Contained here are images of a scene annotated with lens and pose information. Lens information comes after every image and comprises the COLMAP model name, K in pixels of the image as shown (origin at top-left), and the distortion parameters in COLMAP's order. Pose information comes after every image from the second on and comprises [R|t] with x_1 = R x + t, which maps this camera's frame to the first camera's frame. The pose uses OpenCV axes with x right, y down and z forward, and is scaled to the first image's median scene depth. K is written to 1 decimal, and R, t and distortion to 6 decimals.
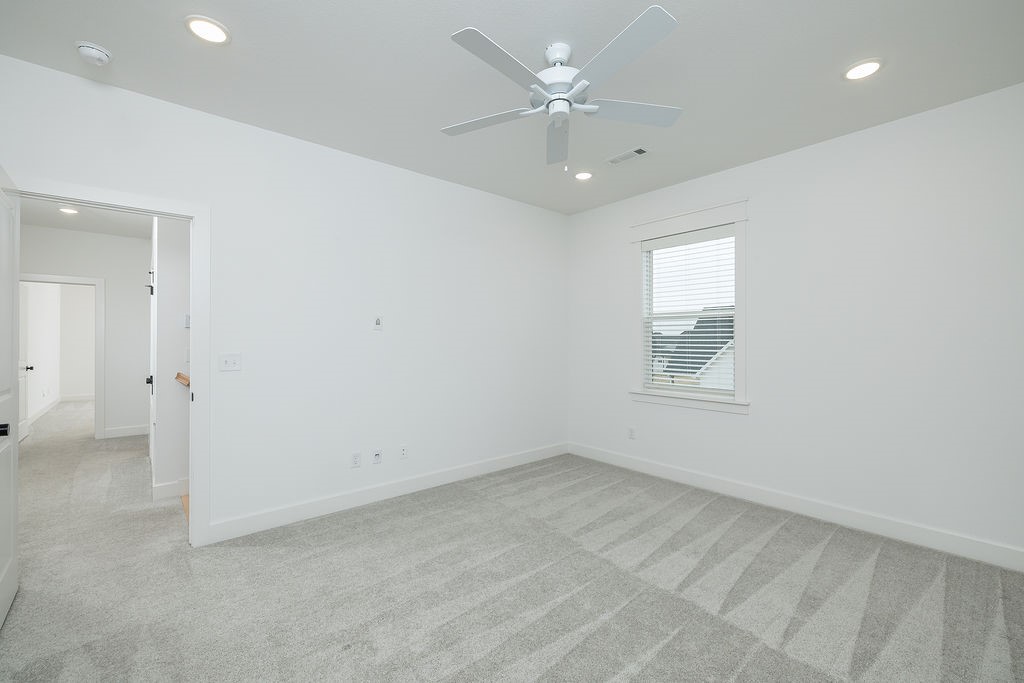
lens RADIAL K [[428.1, 0, 512.0], [0, 428.1, 341.5], [0, 0, 1]] dist [0.001141, 0.000105]
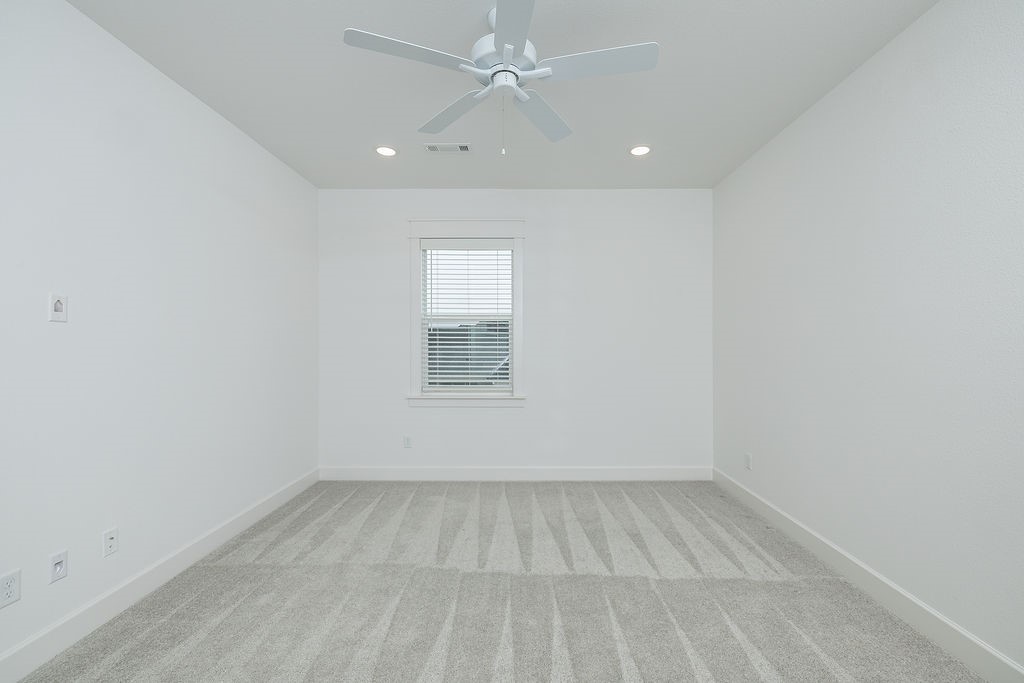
lens RADIAL K [[450.2, 0, 476.8], [0, 450.2, 347.6], [0, 0, 1]] dist [0.001738, -0.000182]
pose [[0.652833, -0.007284, 0.757467, -0.461772], [0.000108, 0.999955, 0.009523, -0.001102], [-0.757502, -0.006135, 0.652804, 0.309381]]
